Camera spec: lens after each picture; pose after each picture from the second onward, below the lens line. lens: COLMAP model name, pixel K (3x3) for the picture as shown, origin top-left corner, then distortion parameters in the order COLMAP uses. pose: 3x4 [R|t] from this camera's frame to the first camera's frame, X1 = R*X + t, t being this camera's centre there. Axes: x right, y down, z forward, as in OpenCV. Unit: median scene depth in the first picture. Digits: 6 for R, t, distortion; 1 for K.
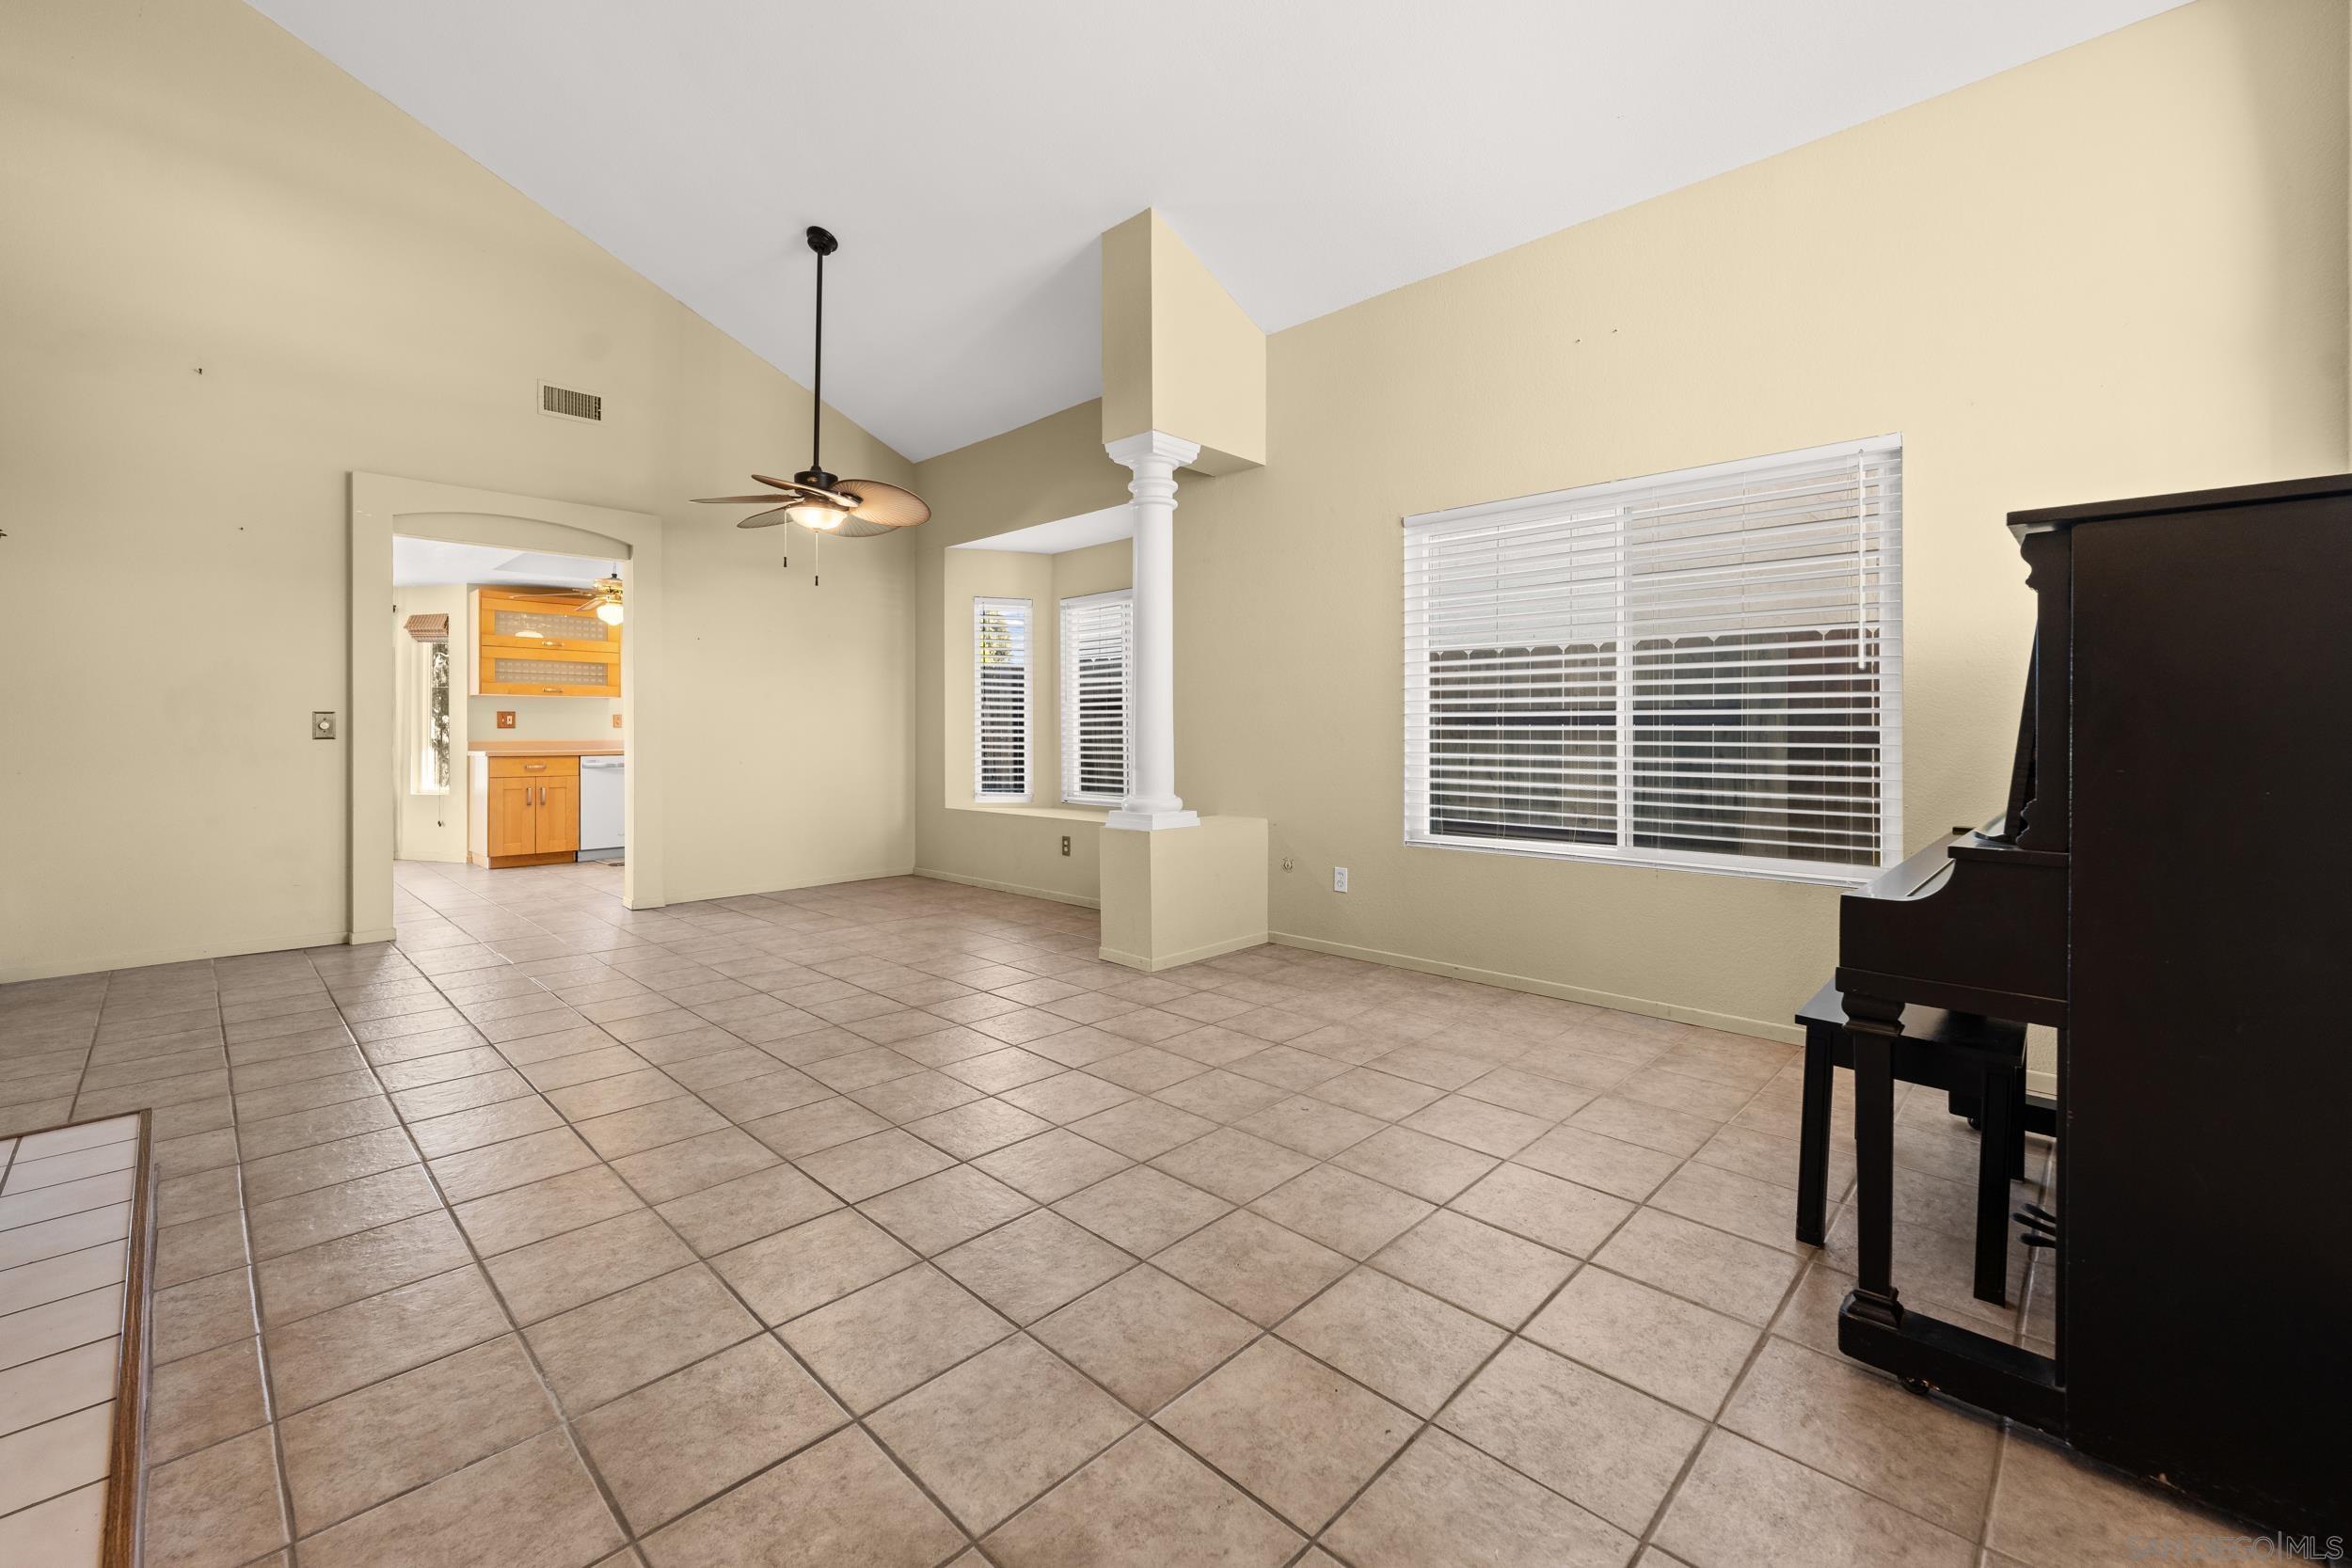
lens RADIAL K [[969.3, 0, 1160.7], [0, 969.3, 768.0], [0, 0, 1]] dist [-0.000064, -0.000374]
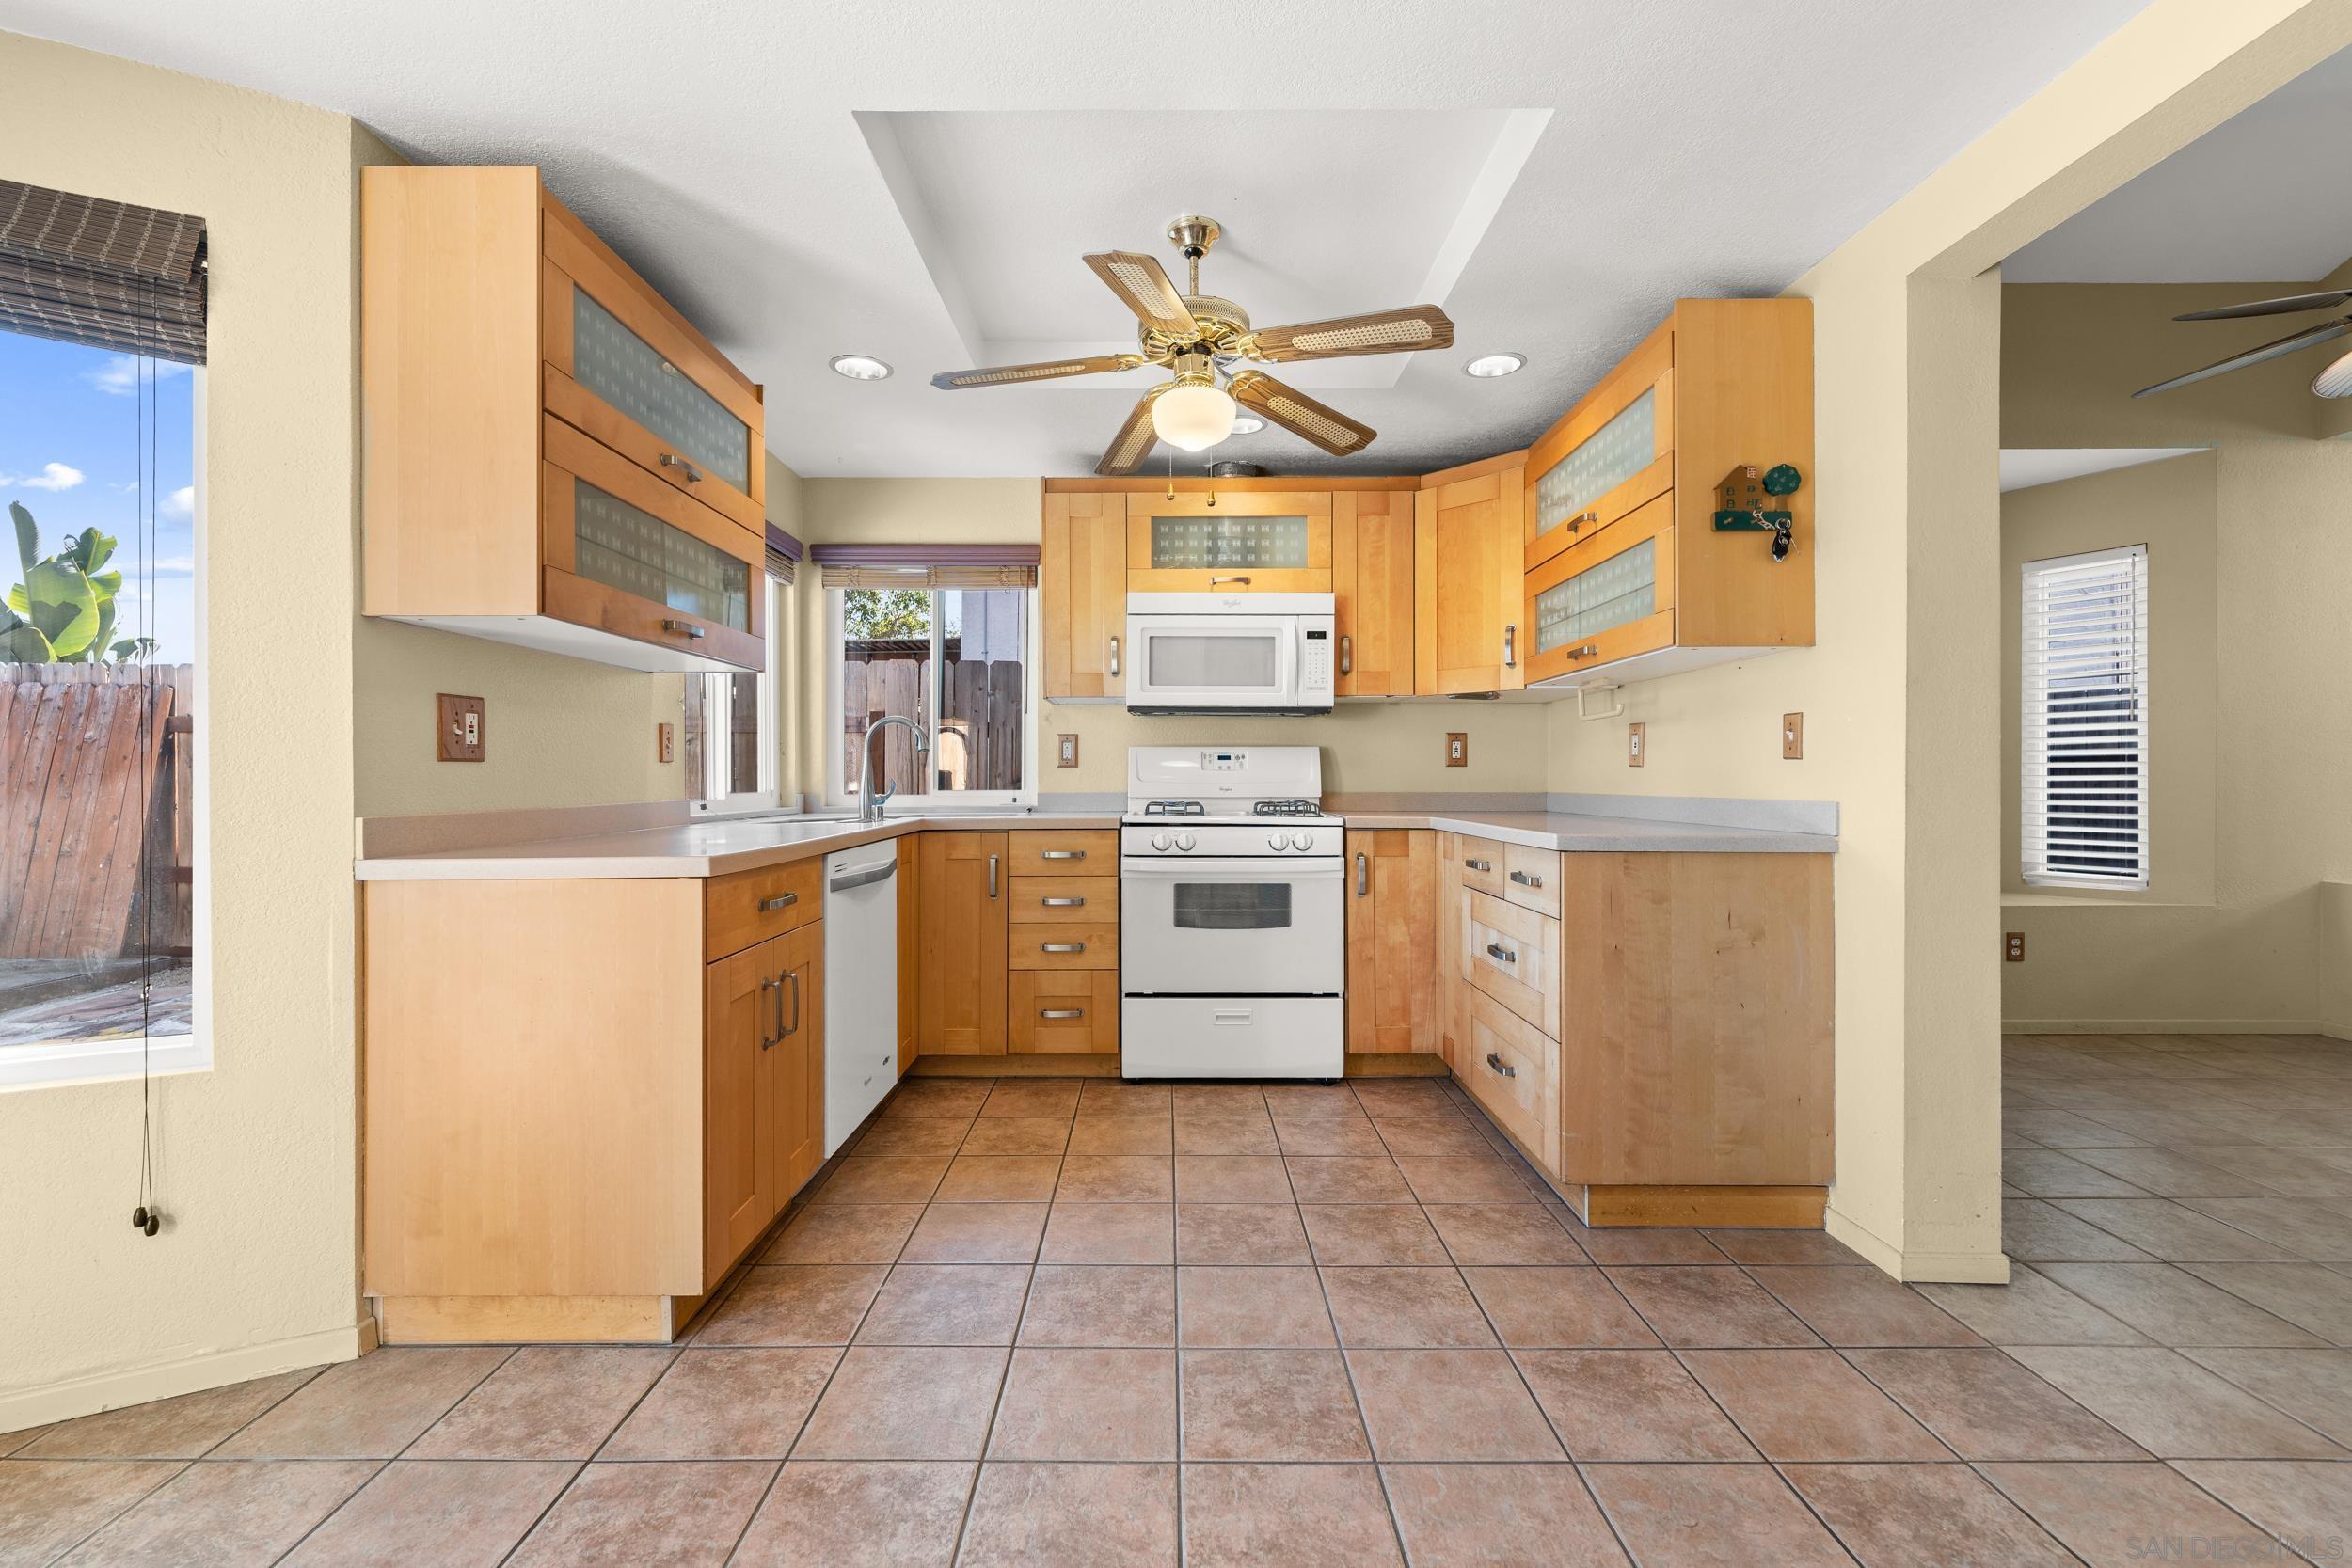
lens RADIAL K [[969.3, 0, 1160.4], [0, 969.3, 777.8], [0, 0, 1]] dist [-0.000064, -0.000374]
pose [[0.702417, 0.011463, 0.711673, -0.741087], [0.009365, 0.999635, -0.025344, -0.028538], [-0.711704, 0.024467, 0.702053, 0.700539]]
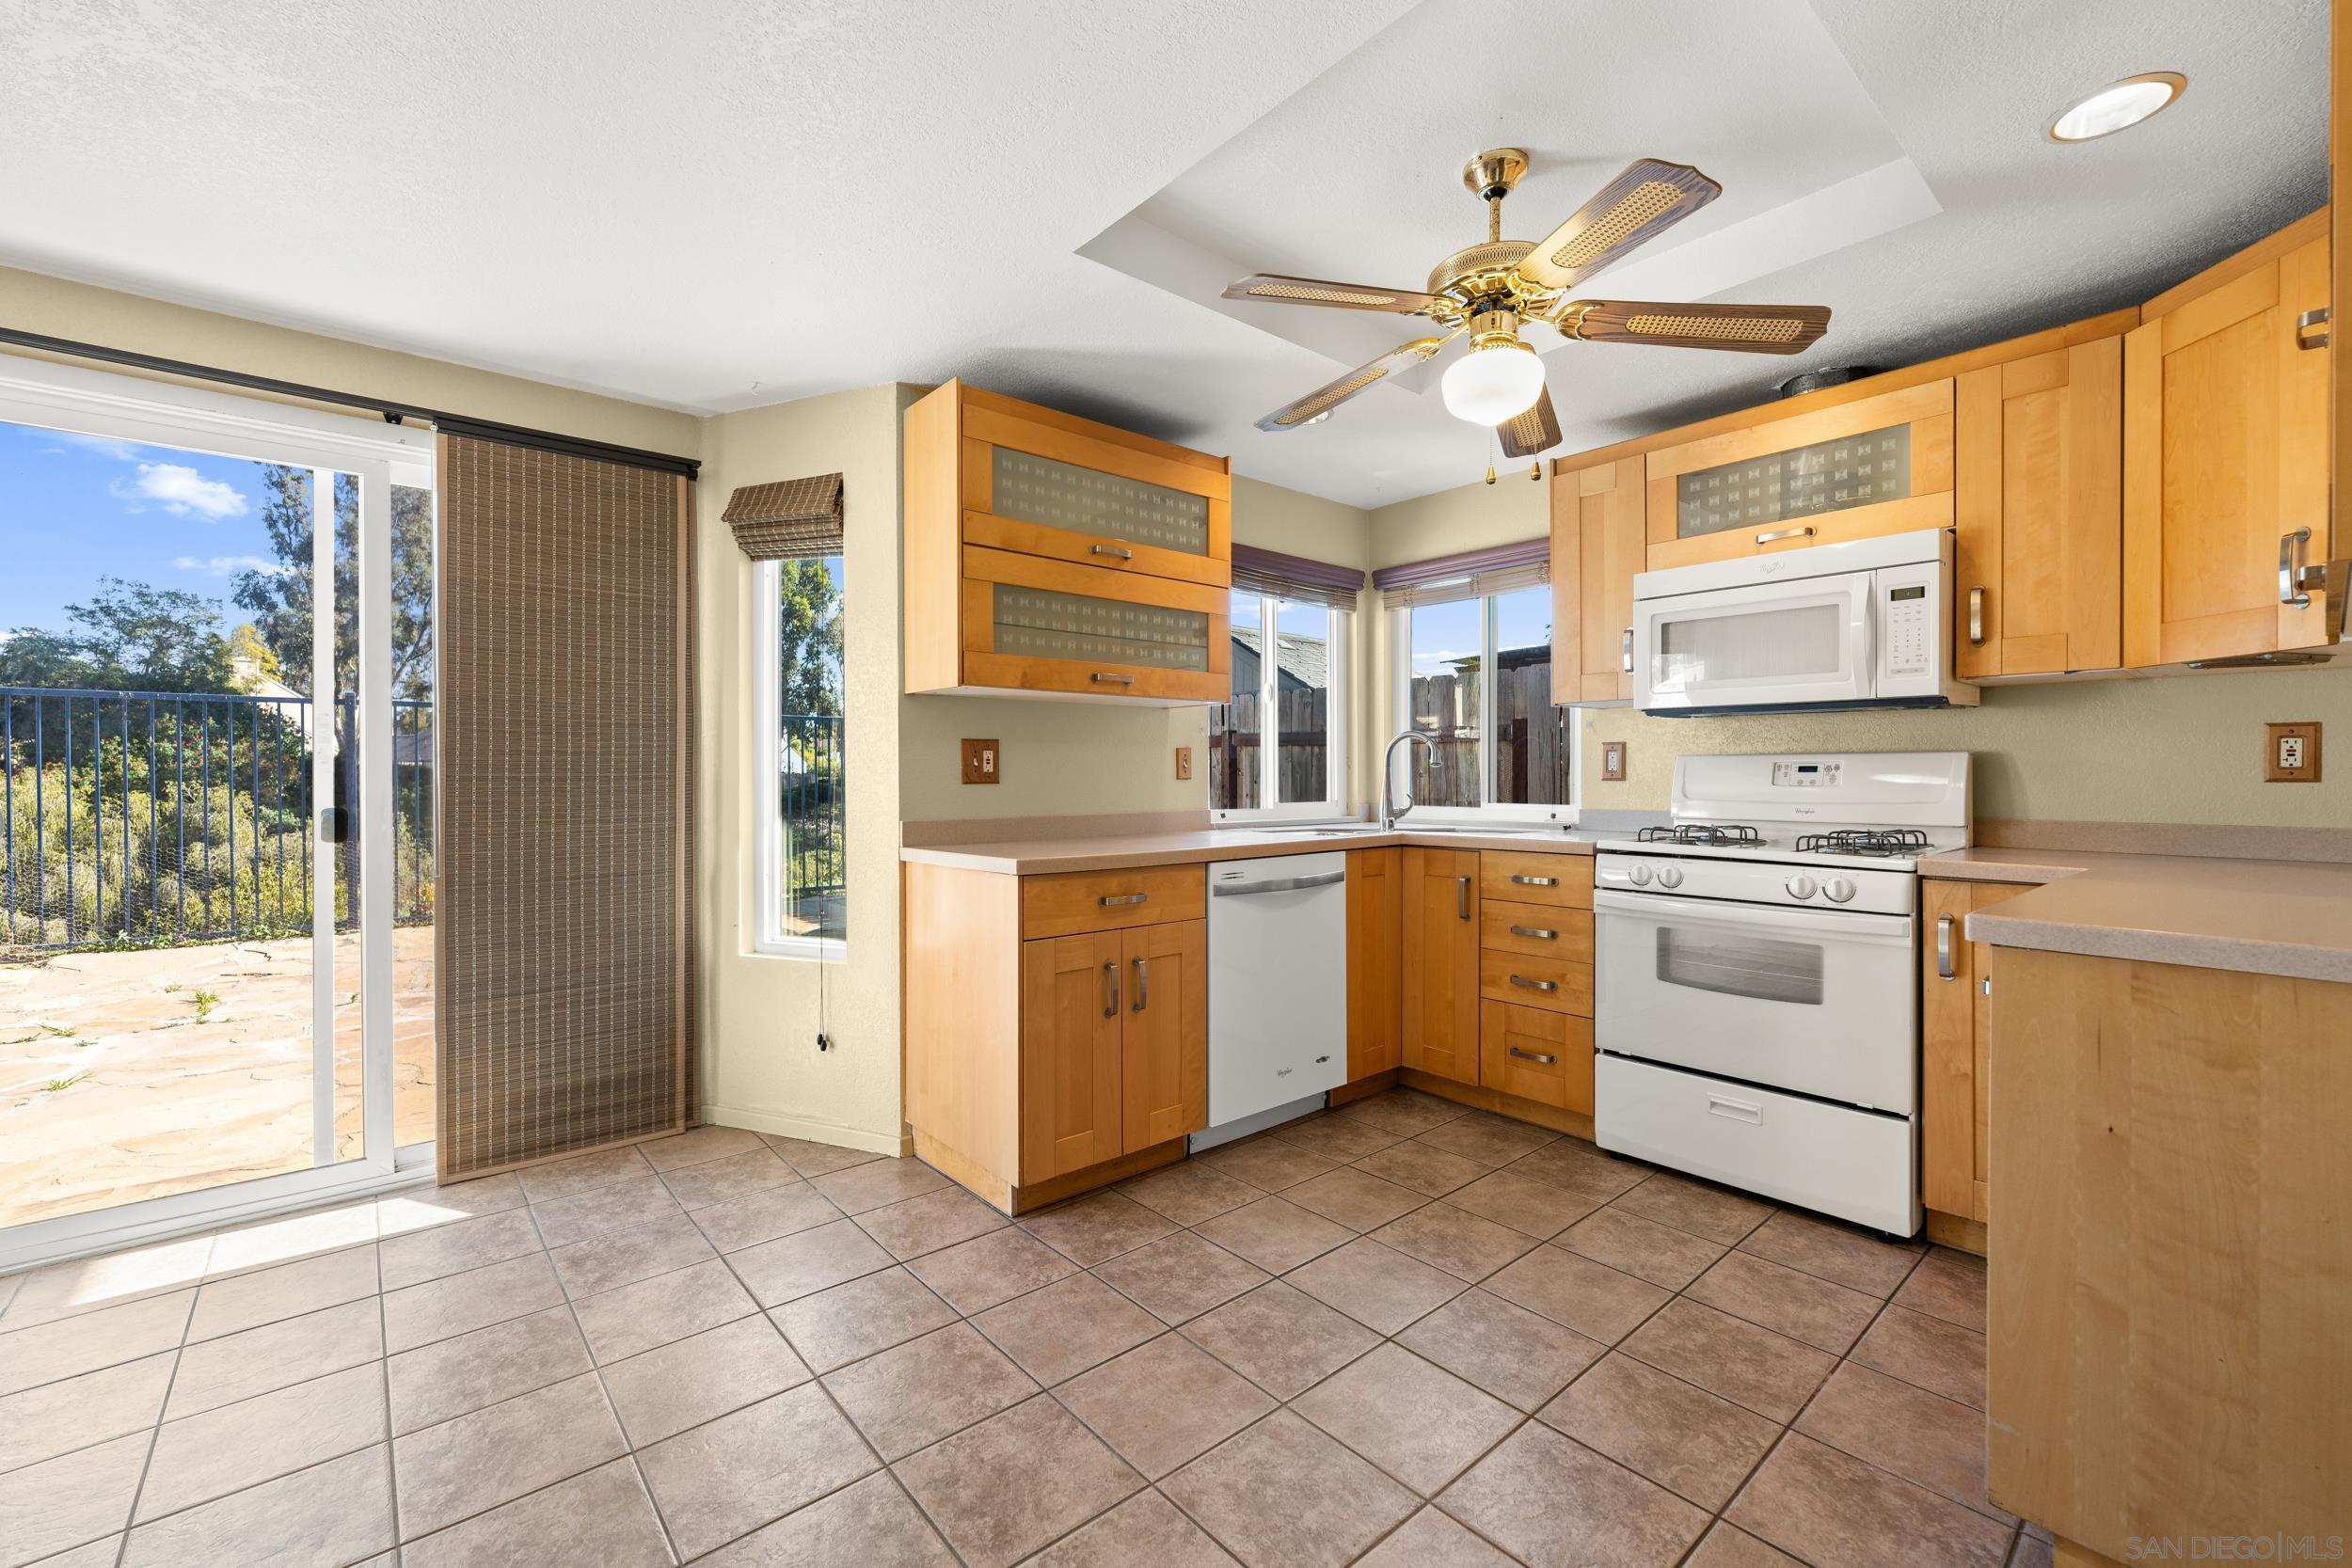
lens RADIAL K [[969.3, 0, 1175.4], [0, 969.3, 781.7], [0, 0, 1]] dist [-0.000064, -0.000374]
pose [[0.997805, 0.012061, -0.065110, -0.584824], [-0.013192, 0.999769, -0.016973, -0.036588], [0.064890, 0.017794, 0.997734, 0.638243]]
